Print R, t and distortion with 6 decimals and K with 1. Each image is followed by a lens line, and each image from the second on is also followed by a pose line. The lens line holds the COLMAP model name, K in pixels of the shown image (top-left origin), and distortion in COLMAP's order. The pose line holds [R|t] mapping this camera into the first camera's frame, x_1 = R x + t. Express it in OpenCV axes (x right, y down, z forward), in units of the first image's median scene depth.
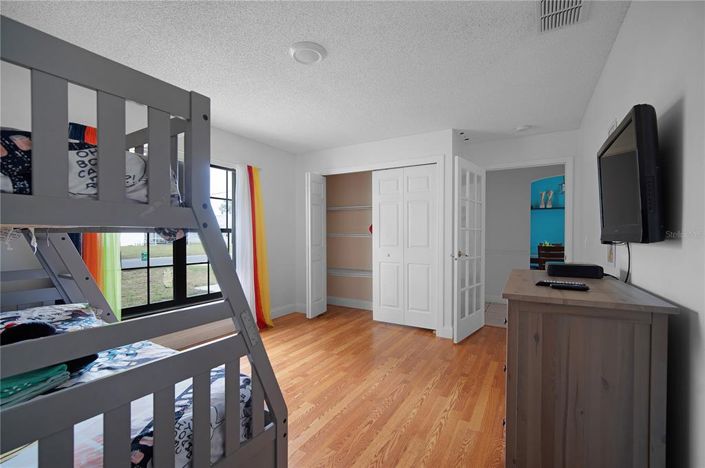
lens RADIAL K [[310.3, 0, 349.2], [0, 310.3, 236.2], [0, 0, 1]] dist [0.000046, 0.000040]
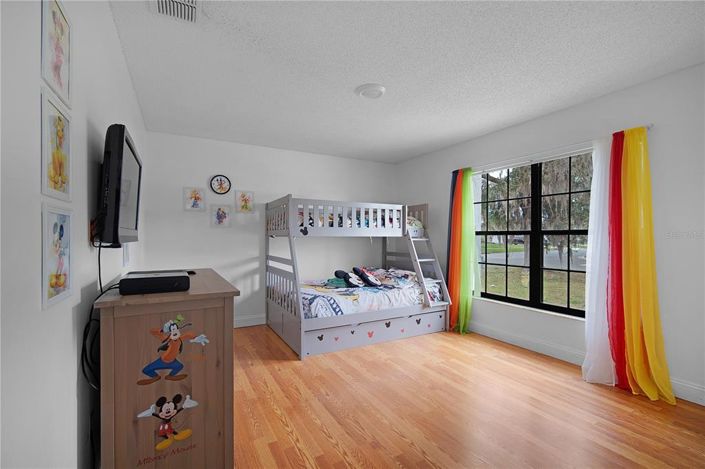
lens RADIAL K [[310.3, 0, 349.7], [0, 310.3, 236.7], [0, 0, 1]] dist [0.000046, 0.000040]
pose [[-0.499046, -0.000358, -0.866575, 0.825320], [-0.001449, 0.999999, 0.000421, -0.010401], [0.866574, 0.001466, -0.499046, 1.295489]]
